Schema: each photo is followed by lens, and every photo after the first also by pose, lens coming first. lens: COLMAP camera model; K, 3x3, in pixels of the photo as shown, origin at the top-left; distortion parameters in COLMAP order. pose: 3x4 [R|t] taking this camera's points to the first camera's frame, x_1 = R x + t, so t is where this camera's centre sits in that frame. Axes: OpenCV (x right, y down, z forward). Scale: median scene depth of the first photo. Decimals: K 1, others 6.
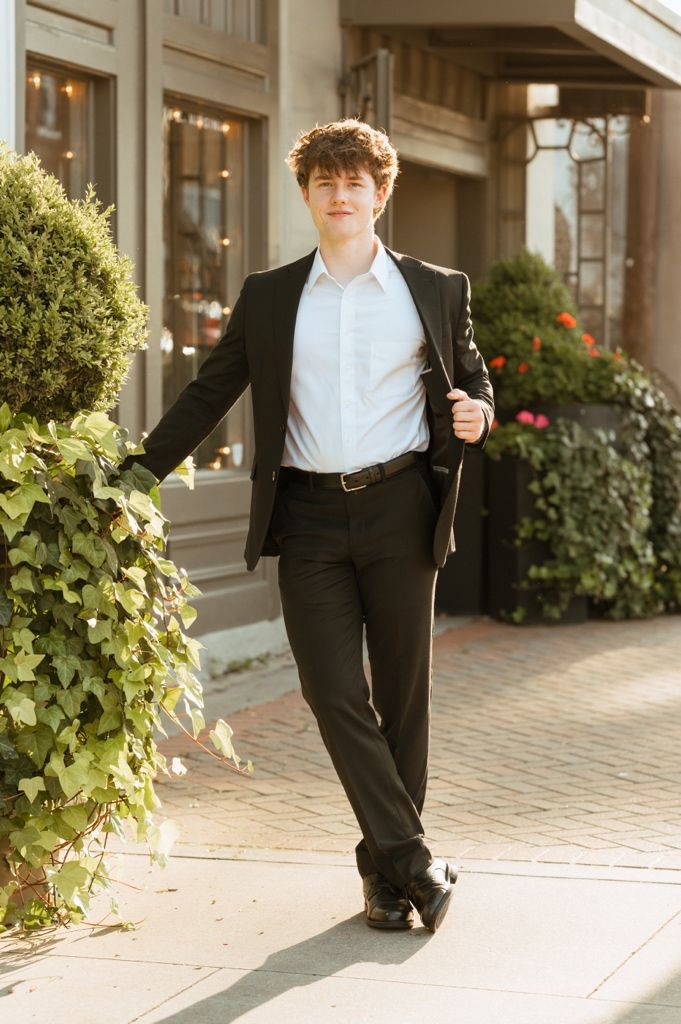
lens RADIAL K [[2967.1, 0, 339.8], [0, 2967.1, 511.0], [0, 0, 1]] dist [-0.015436, 0.000000]
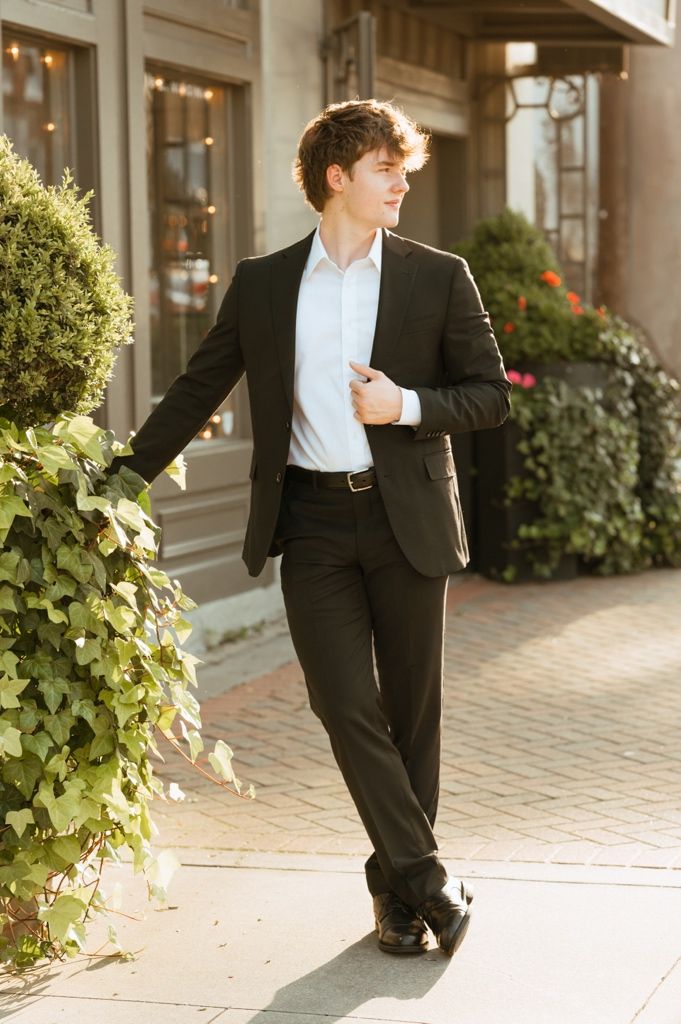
lens RADIAL K [[2621.4, 0, 359.0], [0, 2621.4, 535.5], [0, 0, 1]] dist [-0.002061, 0.000000]
pose [[0.999641, -0.020978, 0.016663, -0.007099], [0.020186, 0.998719, 0.046396, -0.026355], [-0.017615, -0.046043, 0.998784, 0.142328]]
